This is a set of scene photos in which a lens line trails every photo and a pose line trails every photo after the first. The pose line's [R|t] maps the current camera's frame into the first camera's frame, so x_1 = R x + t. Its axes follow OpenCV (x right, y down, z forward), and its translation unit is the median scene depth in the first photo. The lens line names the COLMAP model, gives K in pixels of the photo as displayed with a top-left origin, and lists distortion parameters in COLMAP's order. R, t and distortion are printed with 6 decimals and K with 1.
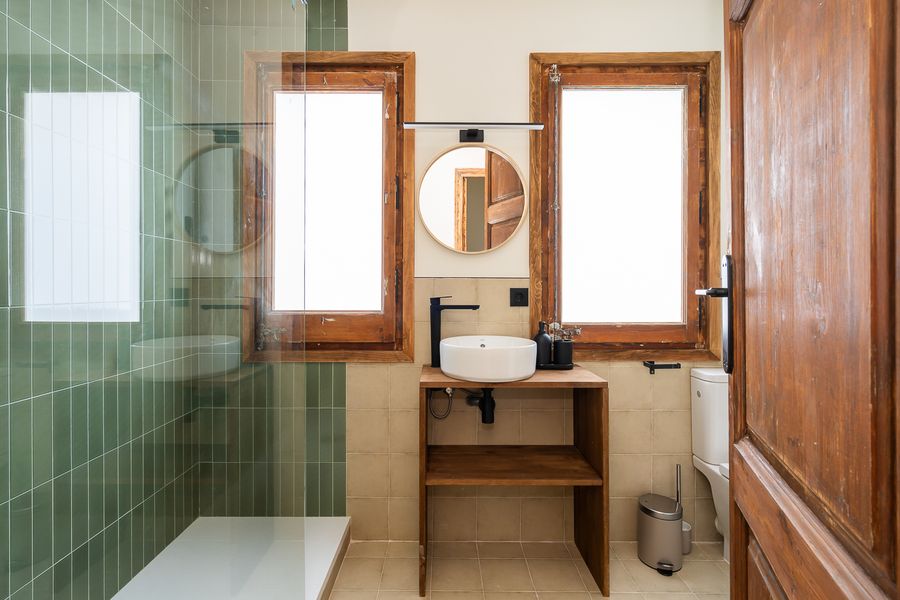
lens RADIAL K [[418.8, 0, 455.3], [0, 418.8, 288.9], [0, 0, 1]] dist [0.001776, 0.000850]
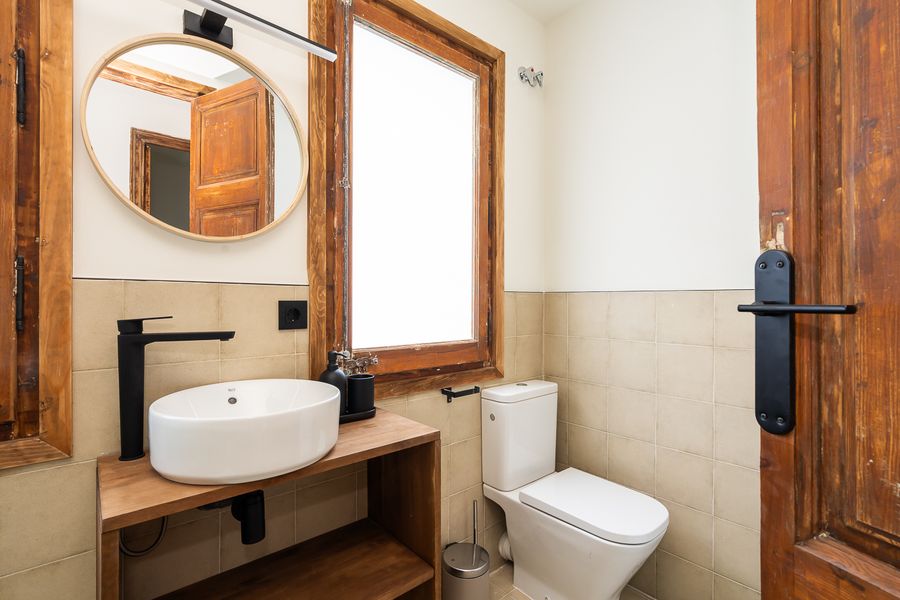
lens RADIAL K [[418.8, 0, 453.1], [0, 418.8, 303.7], [0, 0, 1]] dist [0.001776, 0.000850]
pose [[0.776432, -0.001735, 0.630199, -0.063056], [-0.001795, 0.999986, 0.004966, -0.001134], [-0.630199, -0.004987, 0.776418, 0.359913]]
